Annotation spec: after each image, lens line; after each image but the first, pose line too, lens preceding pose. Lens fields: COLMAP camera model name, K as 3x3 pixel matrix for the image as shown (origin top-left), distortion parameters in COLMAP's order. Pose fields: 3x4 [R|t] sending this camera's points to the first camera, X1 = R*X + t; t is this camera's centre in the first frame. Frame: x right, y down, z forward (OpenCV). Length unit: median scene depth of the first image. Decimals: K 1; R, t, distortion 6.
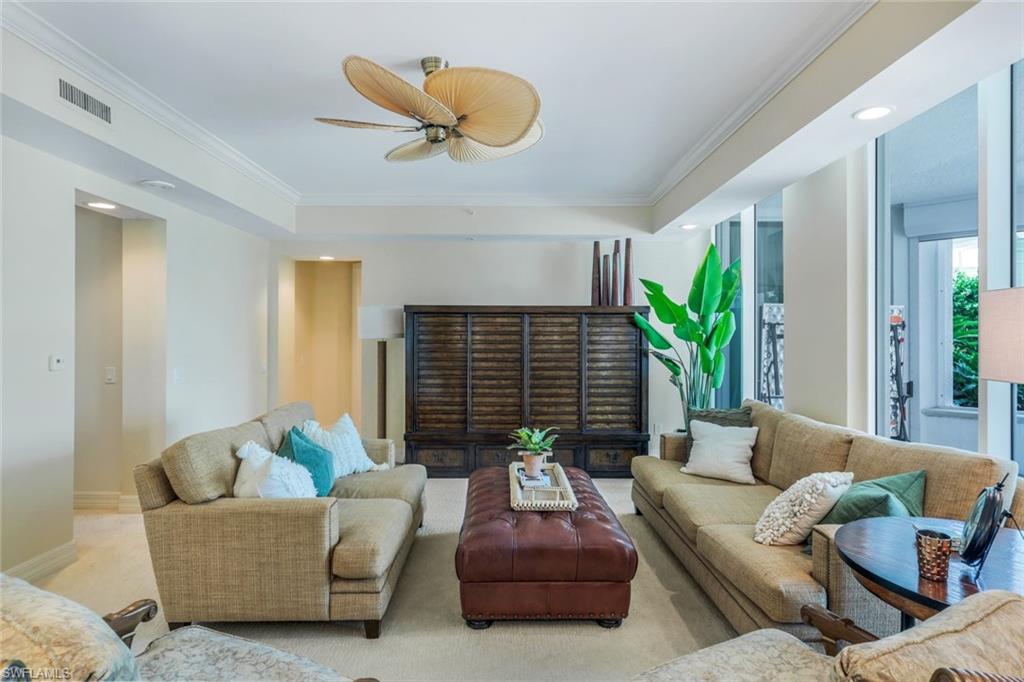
lens RADIAL K [[551.9, 0, 504.2], [0, 551.9, 334.0], [0, 0, 1]] dist [-0.001822, 0.000186]
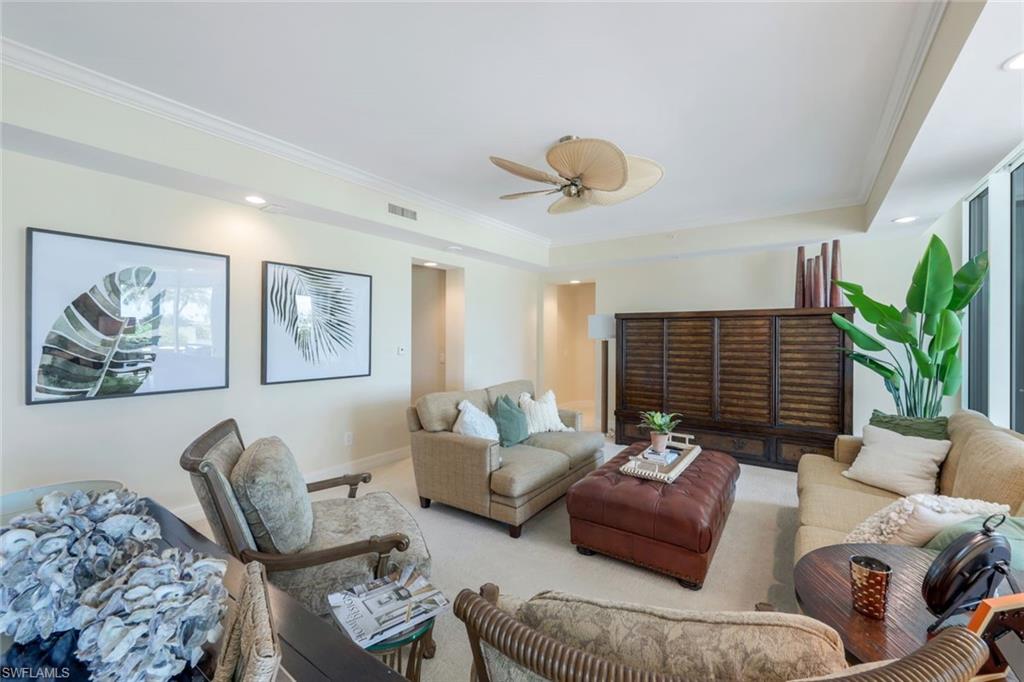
lens RADIAL K [[416.0, 0, 509.8], [0, 416.0, 334.8], [0, 0, 1]] dist [0.001003, 0.000274]
pose [[0.808947, -0.001304, -0.587880, 0.203659], [0.000895, 0.999999, -0.000987, -0.000230], [0.587881, 0.000272, 0.808947, 0.036453]]
